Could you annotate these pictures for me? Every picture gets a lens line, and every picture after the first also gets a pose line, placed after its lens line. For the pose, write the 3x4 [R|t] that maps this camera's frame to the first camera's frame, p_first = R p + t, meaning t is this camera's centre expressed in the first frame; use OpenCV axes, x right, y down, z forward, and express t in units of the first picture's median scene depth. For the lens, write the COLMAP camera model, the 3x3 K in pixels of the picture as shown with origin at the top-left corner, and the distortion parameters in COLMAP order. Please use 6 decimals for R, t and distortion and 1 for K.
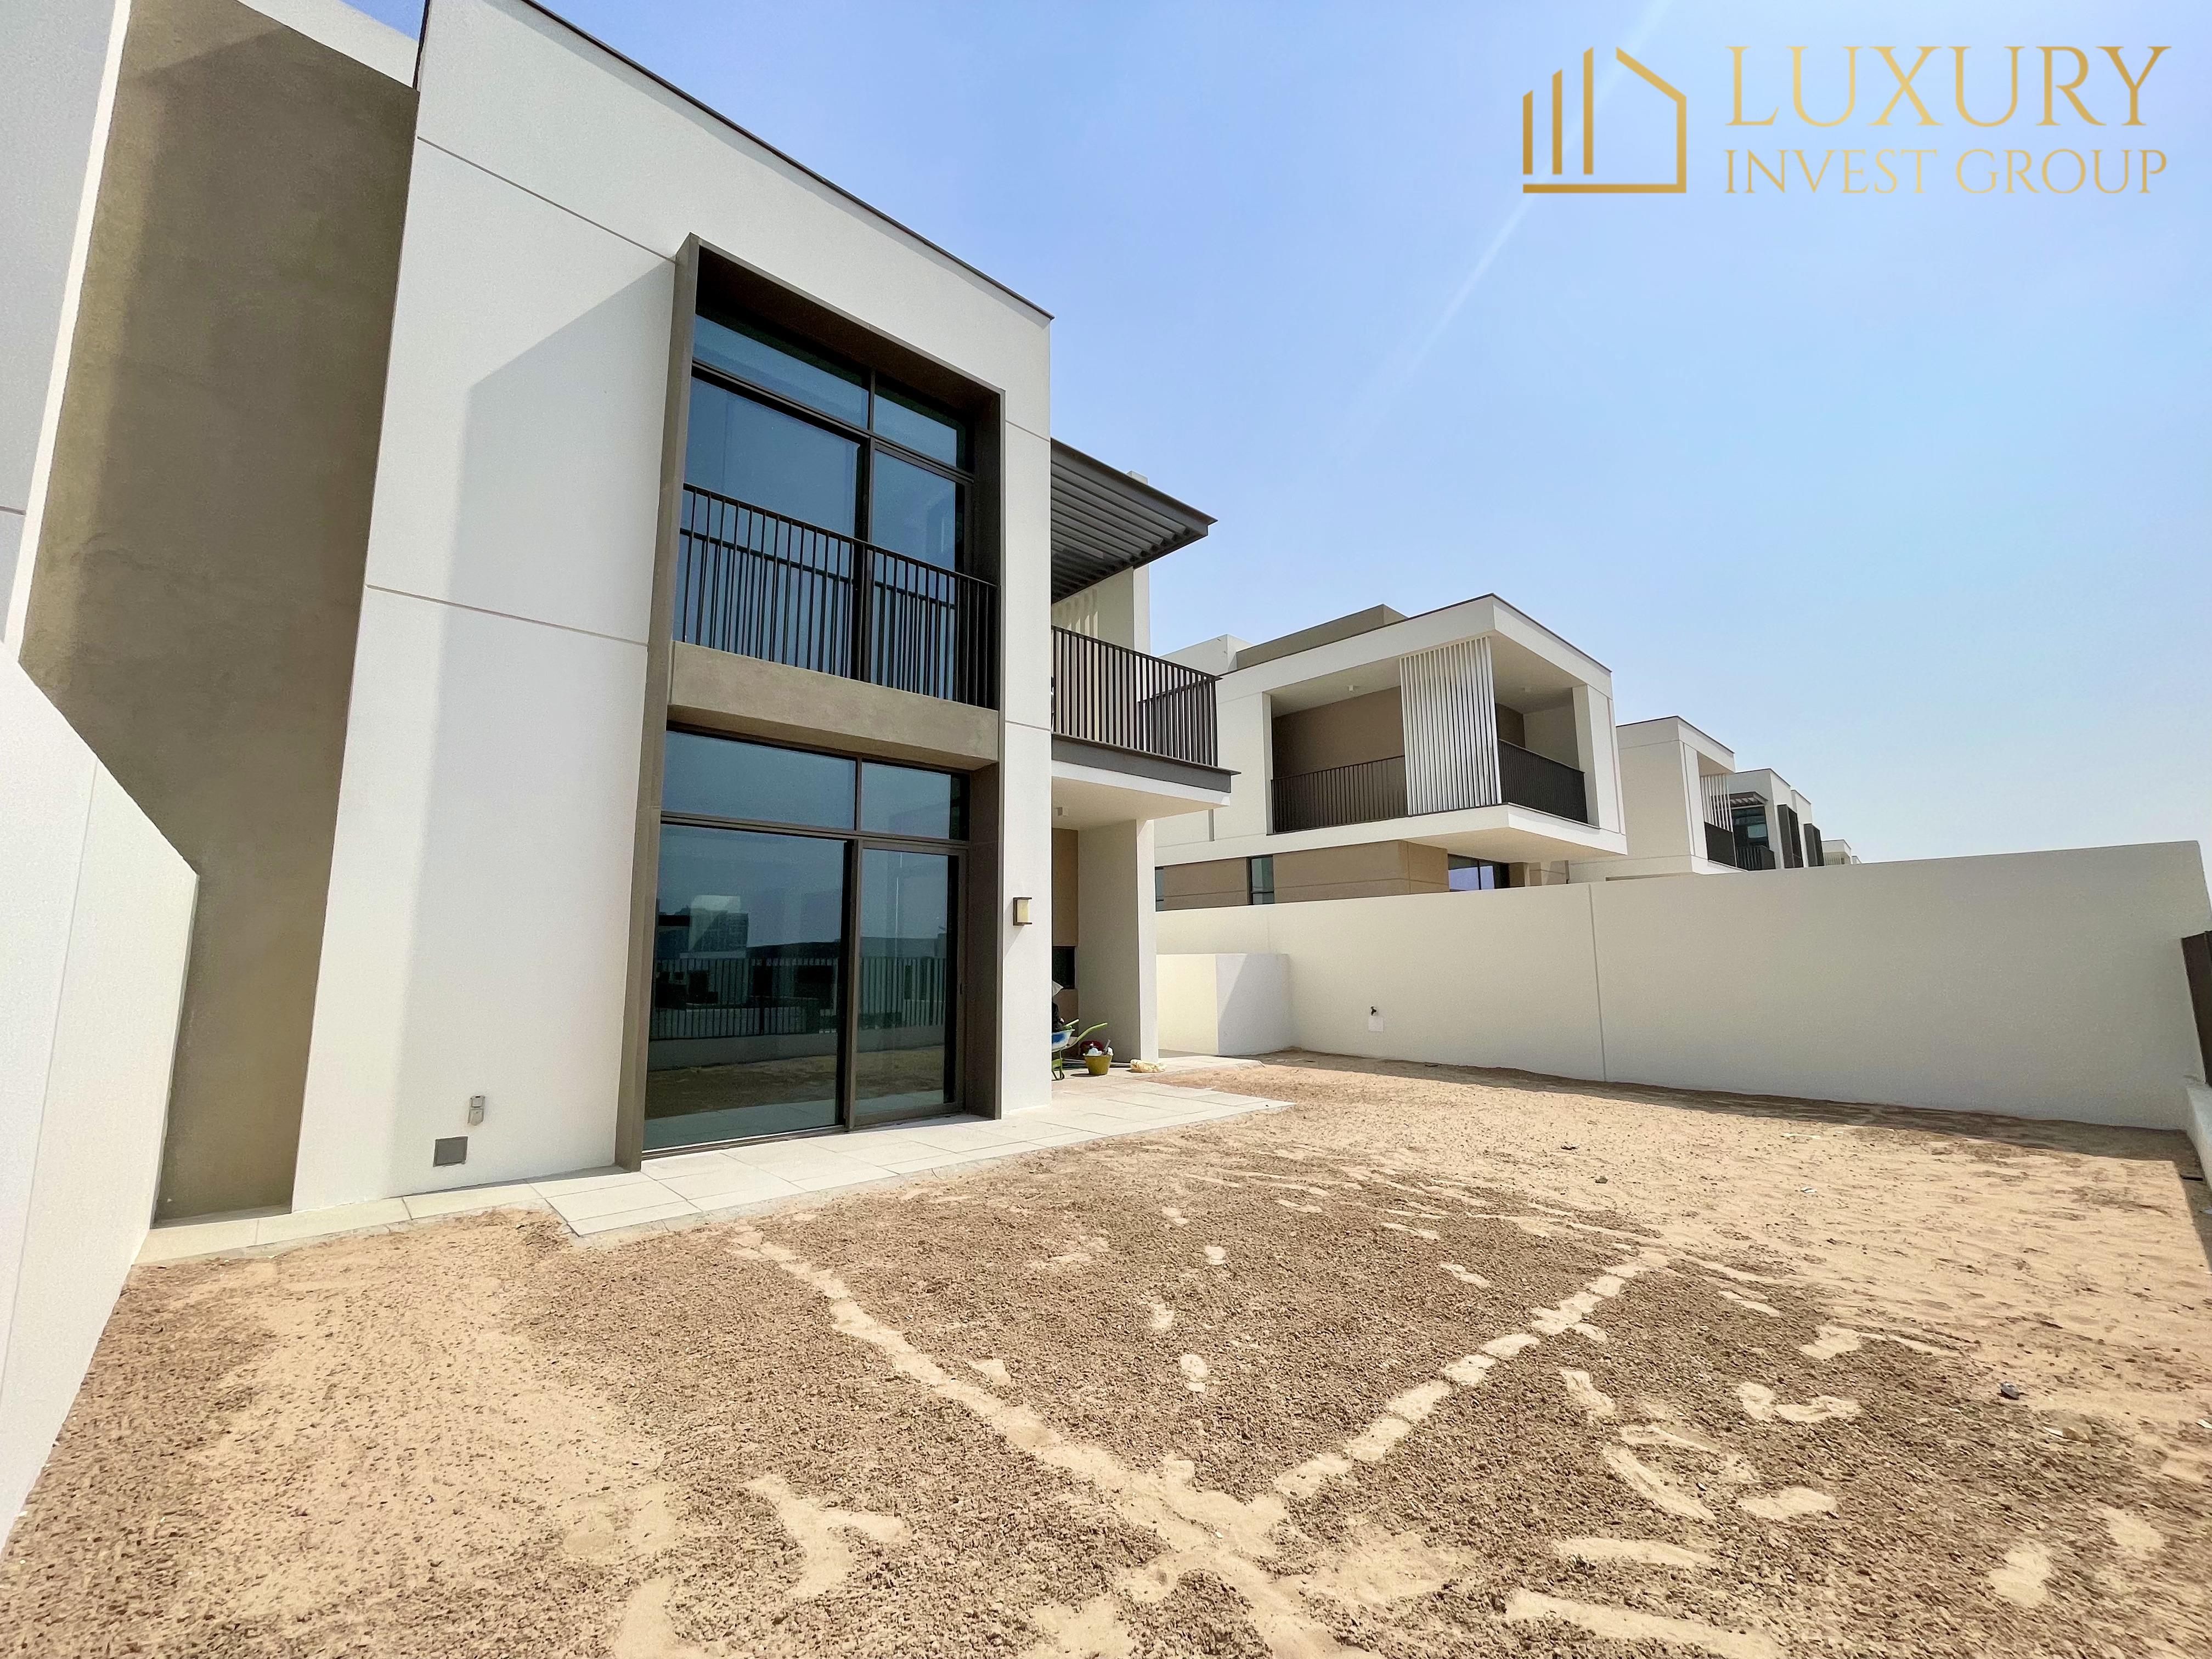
lens RADIAL K [[899.5, 0, 1105.2], [0, 899.5, 829.3], [0, 0, 1]] dist [0.001985, 0.000509]
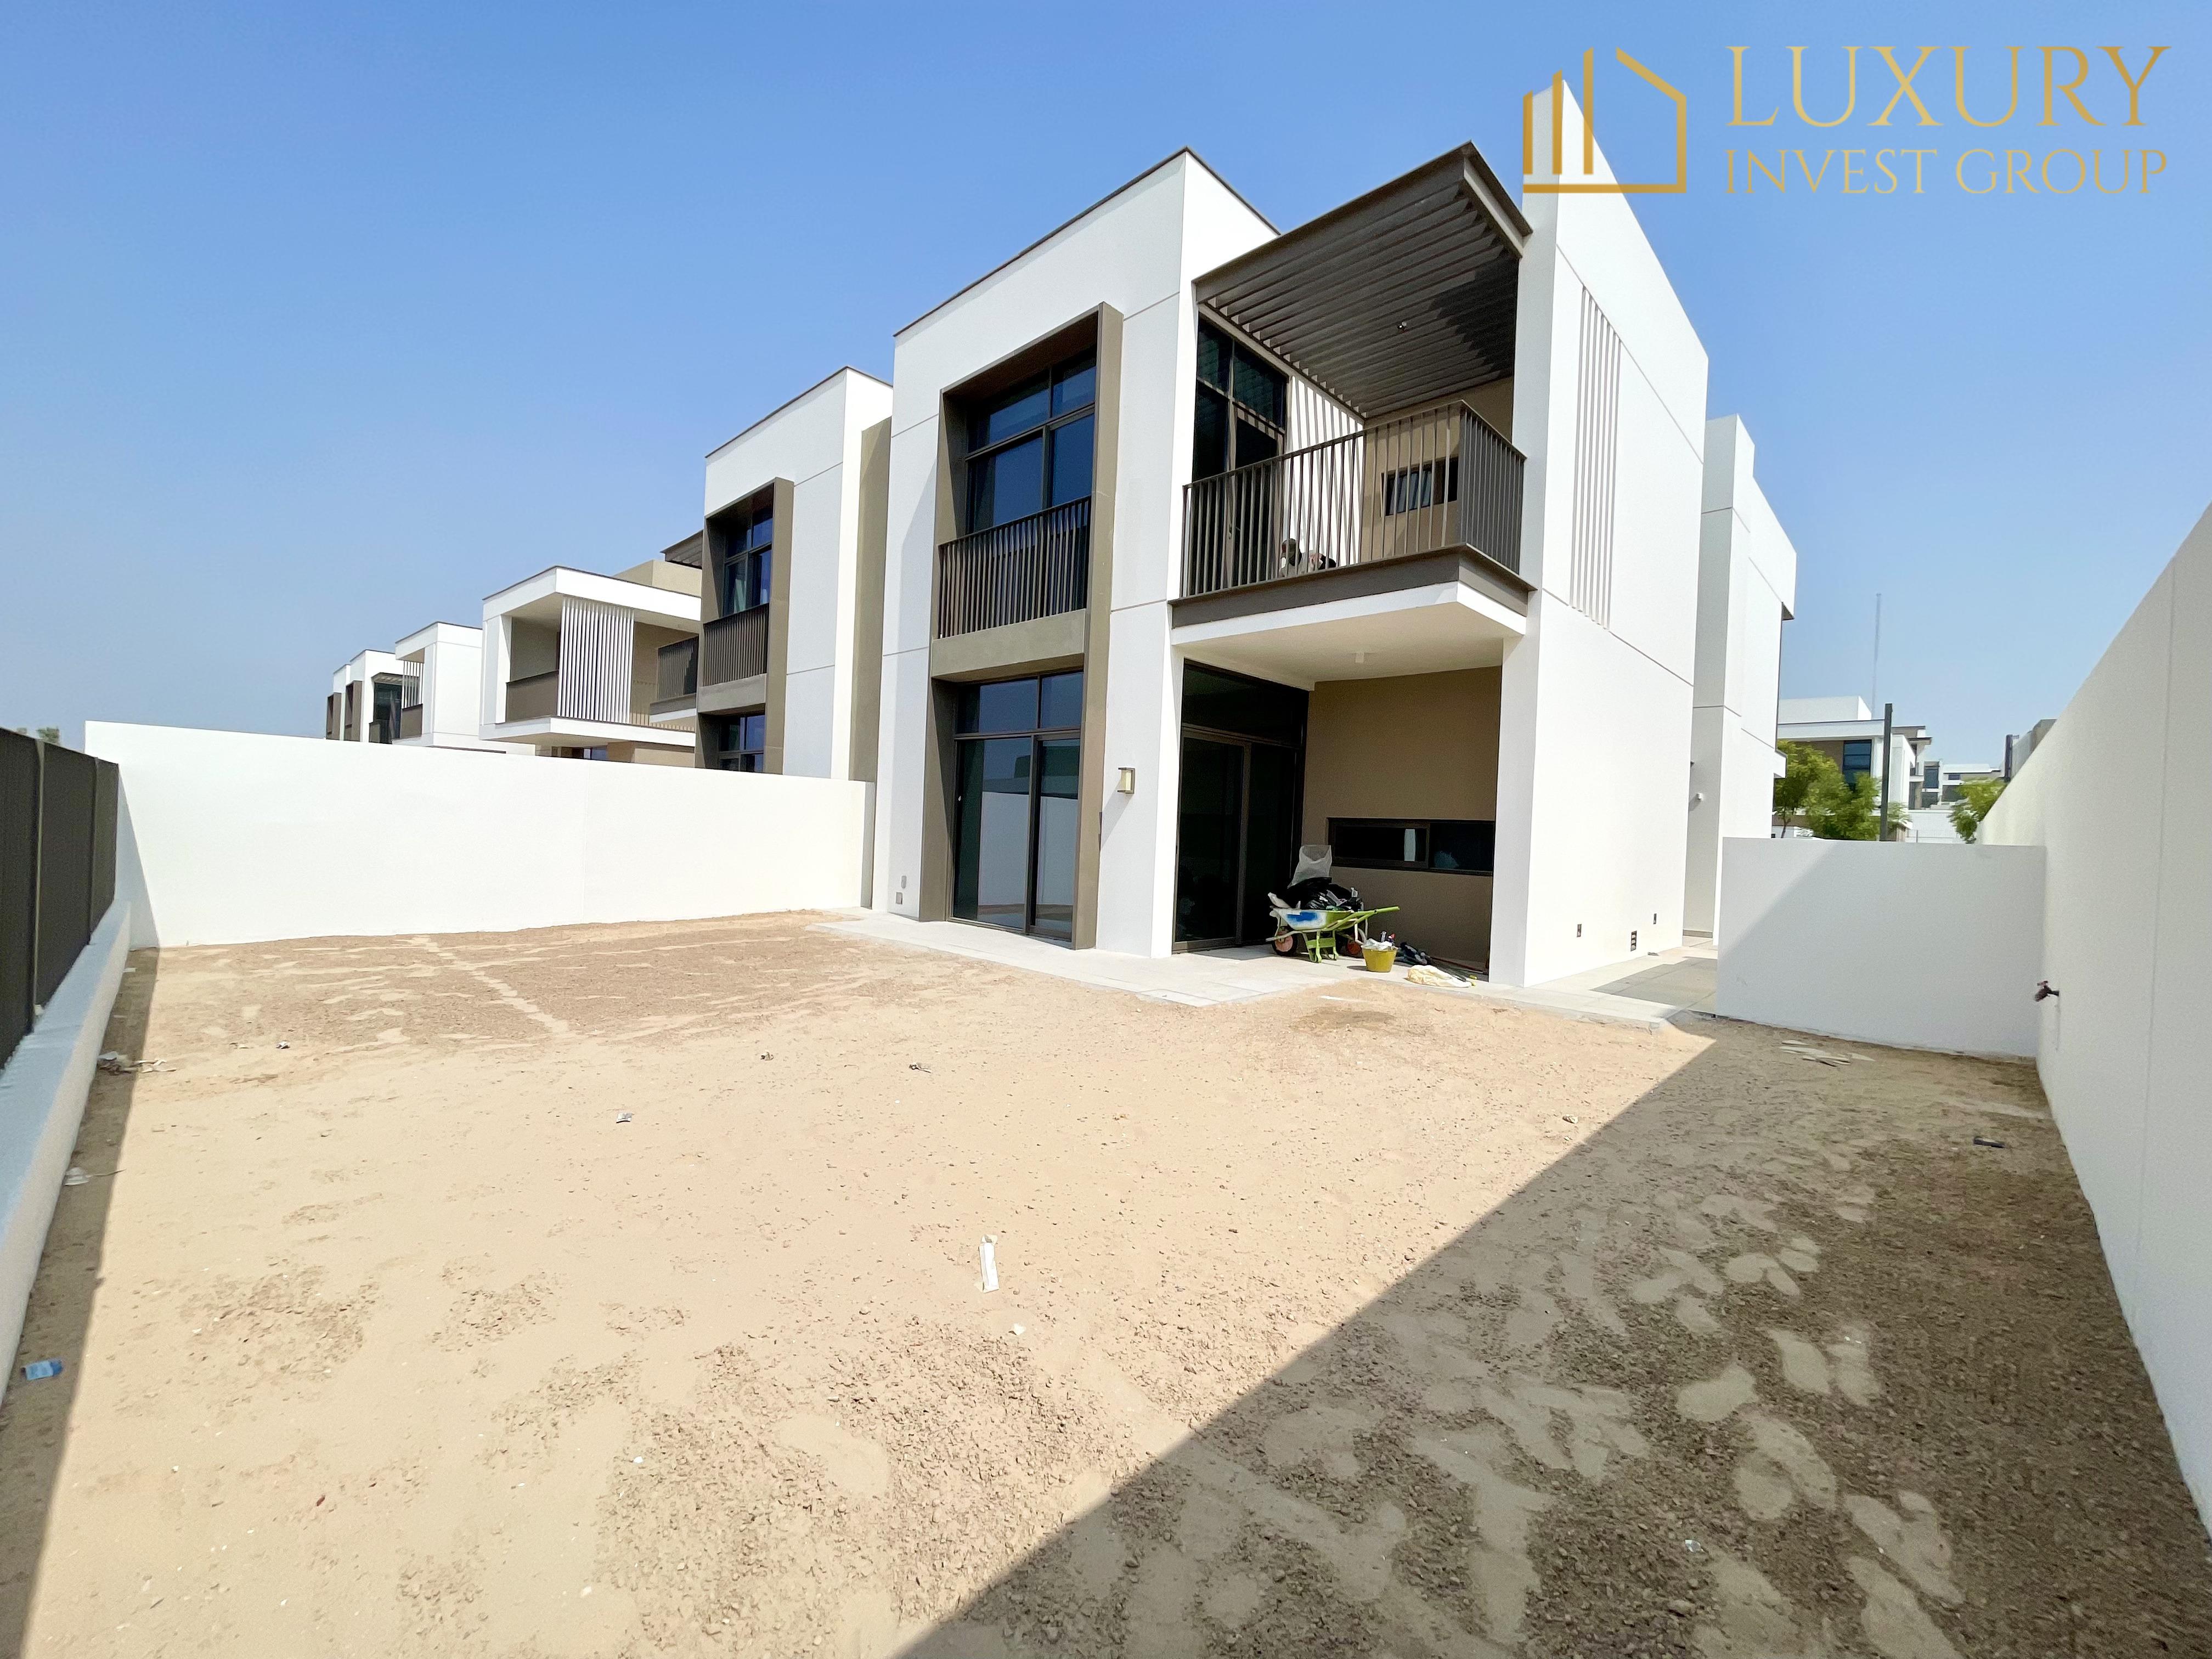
lens RADIAL K [[899.5, 0, 1105.7], [0, 899.5, 829.3], [0, 0, 1]] dist [0.001985, 0.000509]
pose [[0.057765, 0.009960, -0.998281, 1.210572], [0.104136, 0.994435, 0.015947, 0.156553], [0.992884, -0.104878, 0.056406, 1.087586]]
